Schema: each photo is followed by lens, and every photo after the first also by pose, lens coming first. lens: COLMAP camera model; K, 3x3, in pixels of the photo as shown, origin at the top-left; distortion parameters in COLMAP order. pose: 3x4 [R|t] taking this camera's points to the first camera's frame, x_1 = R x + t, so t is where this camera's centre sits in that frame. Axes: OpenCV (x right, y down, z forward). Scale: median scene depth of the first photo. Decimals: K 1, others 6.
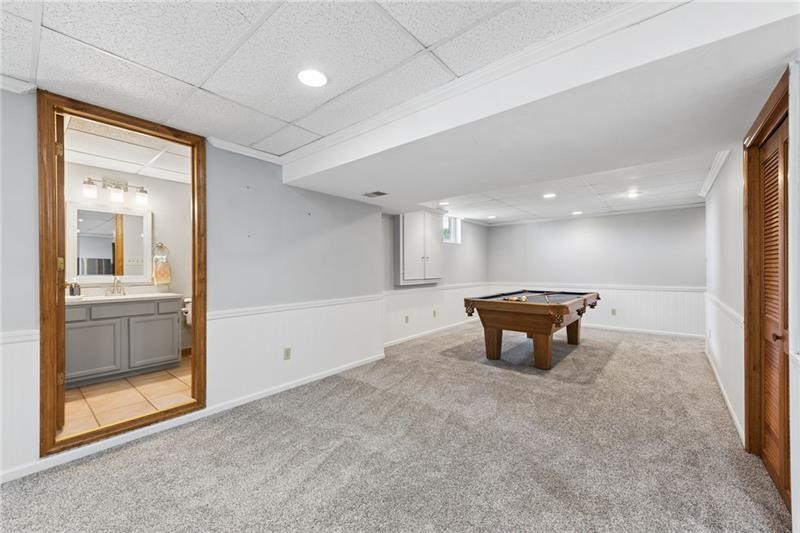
lens RADIAL K [[316.5, 0, 397.9], [0, 316.5, 268.0], [0, 0, 1]] dist [0.001769, 0.000080]
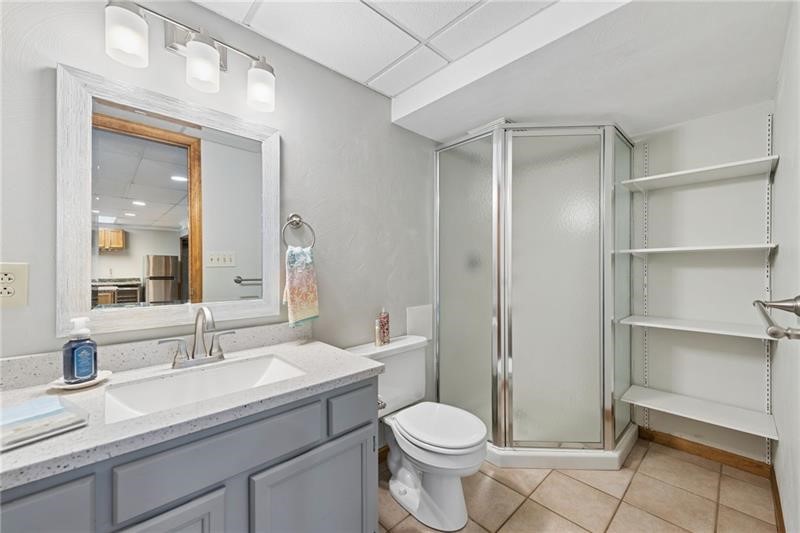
lens RADIAL K [[316.5, 0, 402.2], [0, 316.5, 266.0], [0, 0, 1]] dist [0.001769, 0.000080]
pose [[0.993211, 0.006521, -0.116140, -0.578937], [-0.006537, 0.999979, 0.000244, -0.016142], [0.116139, 0.000517, 0.993233, 0.626900]]
